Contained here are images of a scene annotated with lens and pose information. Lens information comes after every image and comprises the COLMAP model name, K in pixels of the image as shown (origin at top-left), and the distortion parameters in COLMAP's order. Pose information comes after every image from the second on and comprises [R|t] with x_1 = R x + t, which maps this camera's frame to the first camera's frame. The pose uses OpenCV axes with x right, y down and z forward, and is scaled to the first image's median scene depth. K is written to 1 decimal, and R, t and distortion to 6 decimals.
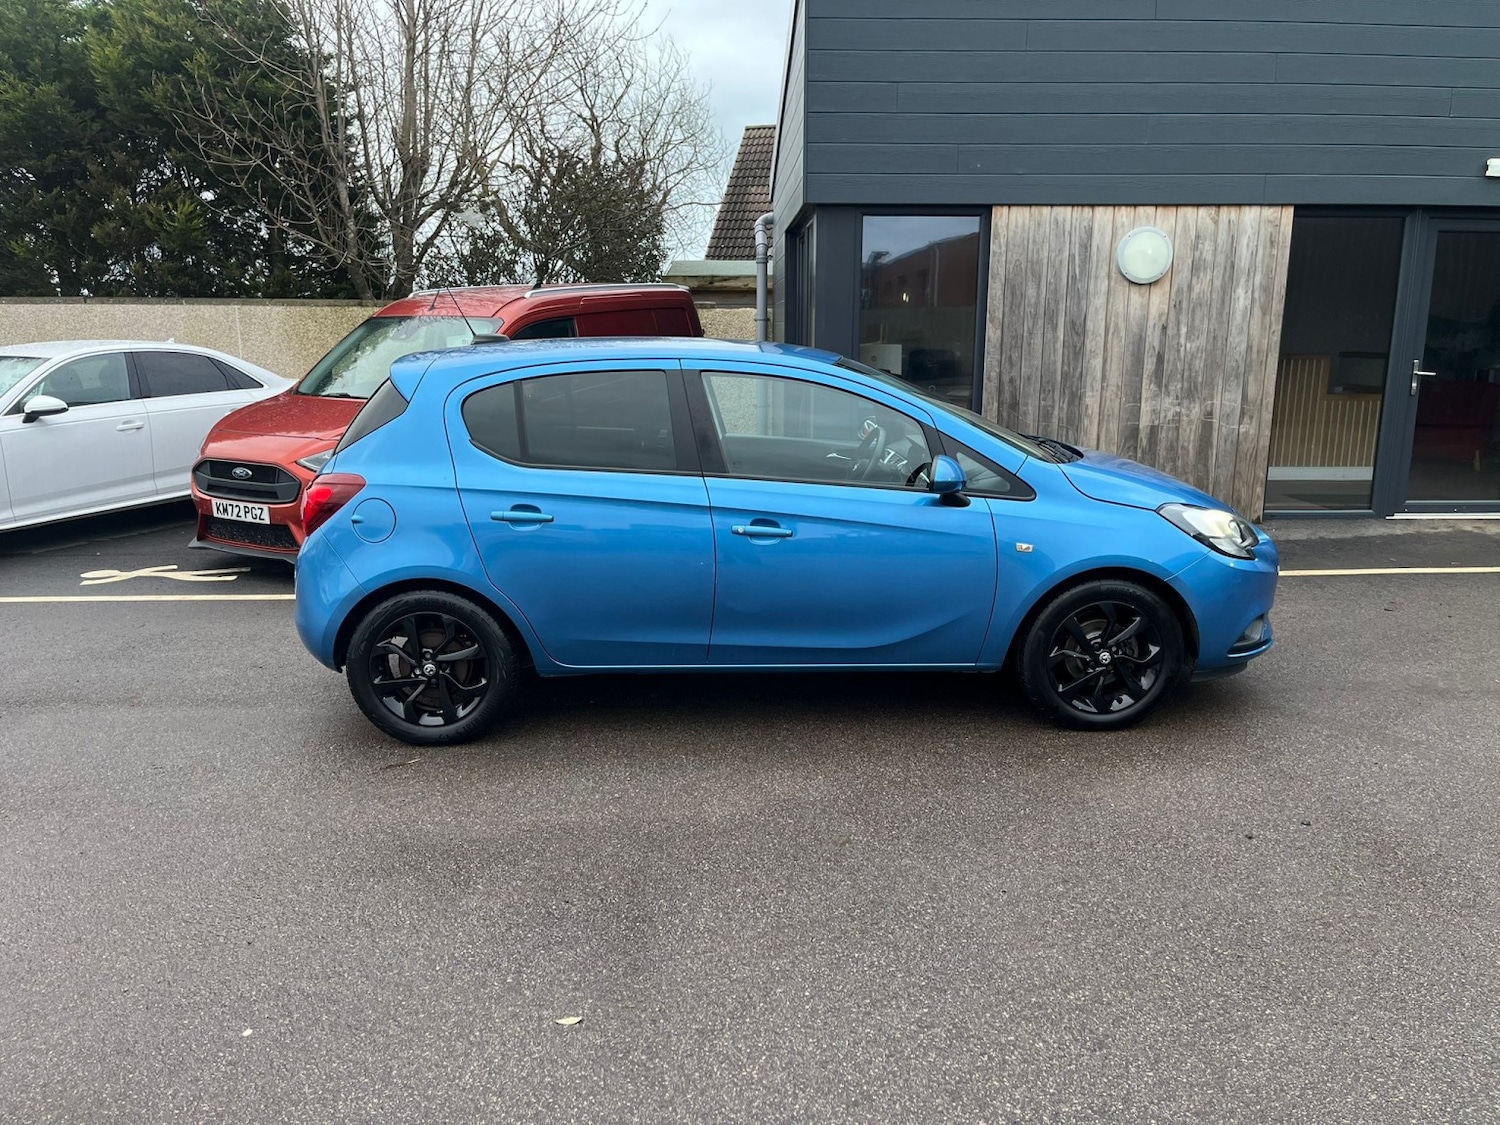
lens RADIAL K [[1134.9, 0, 757.3], [0, 1134.9, 563.2], [0, 0, 1]] dist [0.071159, -0.093042]
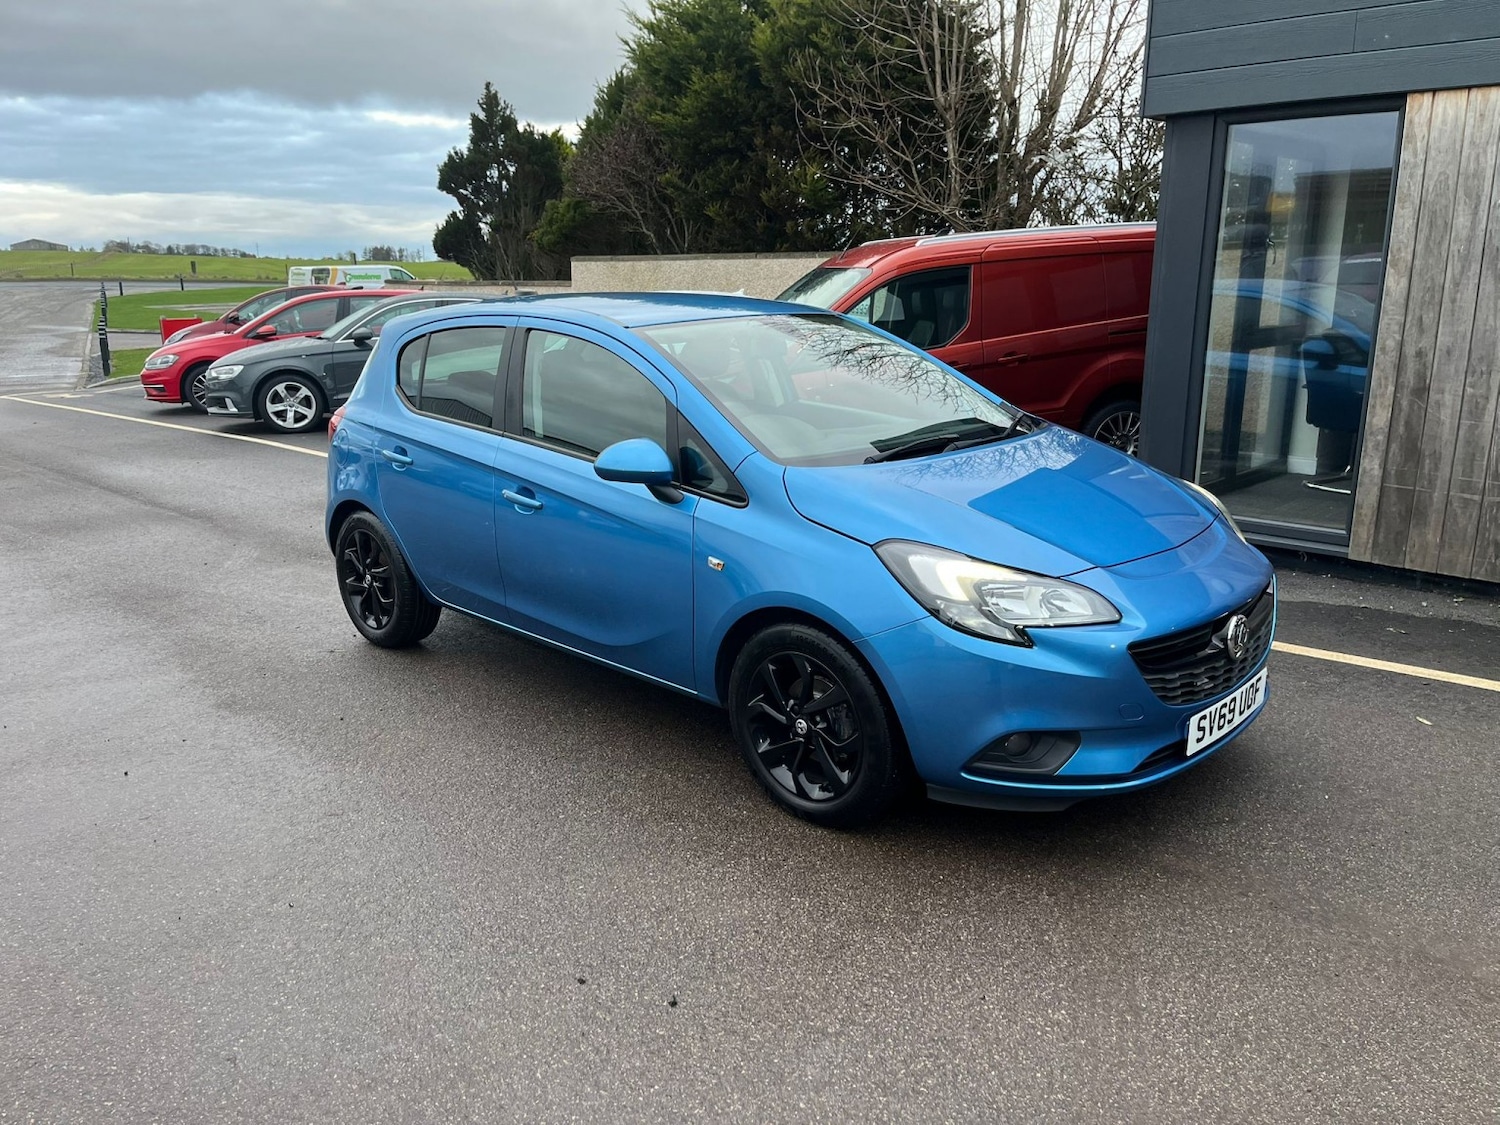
lens RADIAL K [[1134.9, 0, 749.3], [0, 1134.9, 559.8], [0, 0, 1]] dist [0.071159, -0.093042]
pose [[0.694296, 0.169681, -0.699401, 0.452220], [-0.137710, 0.985175, 0.102307, -0.056670], [0.706392, 0.025283, 0.707369, 0.250358]]
